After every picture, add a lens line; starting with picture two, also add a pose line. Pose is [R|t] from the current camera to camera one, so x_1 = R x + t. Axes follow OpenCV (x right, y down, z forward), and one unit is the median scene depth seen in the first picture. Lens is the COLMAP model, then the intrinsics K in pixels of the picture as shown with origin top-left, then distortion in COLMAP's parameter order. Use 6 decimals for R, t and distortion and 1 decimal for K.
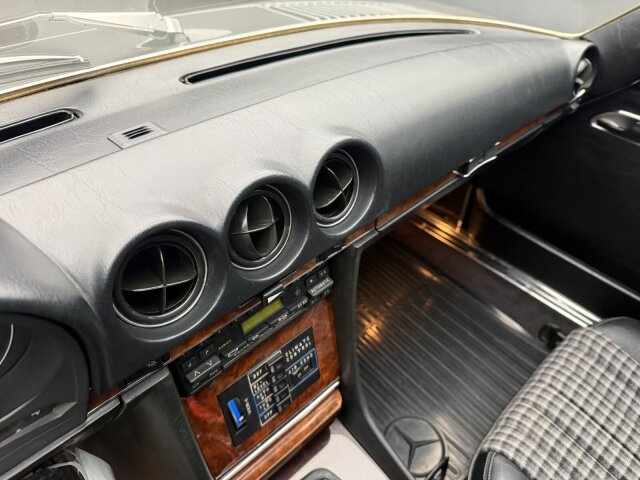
lens RADIAL K [[457.9, 0, 315.0], [0, 457.9, 234.0], [0, 0, 1]] dist [0.017796, -0.039889]
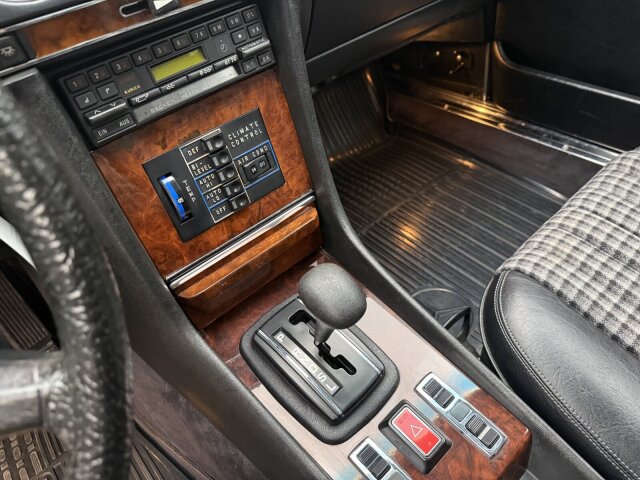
lens RADIAL K [[457.9, 0, 321.6], [0, 457.9, 242.1], [0, 0, 1]] dist [0.017796, -0.039889]
pose [[0.985706, -0.100001, -0.135589, 0.186747], [0.103474, 0.994454, 0.018798, 0.409842], [0.132957, -0.032559, 0.990587, 0.120653]]
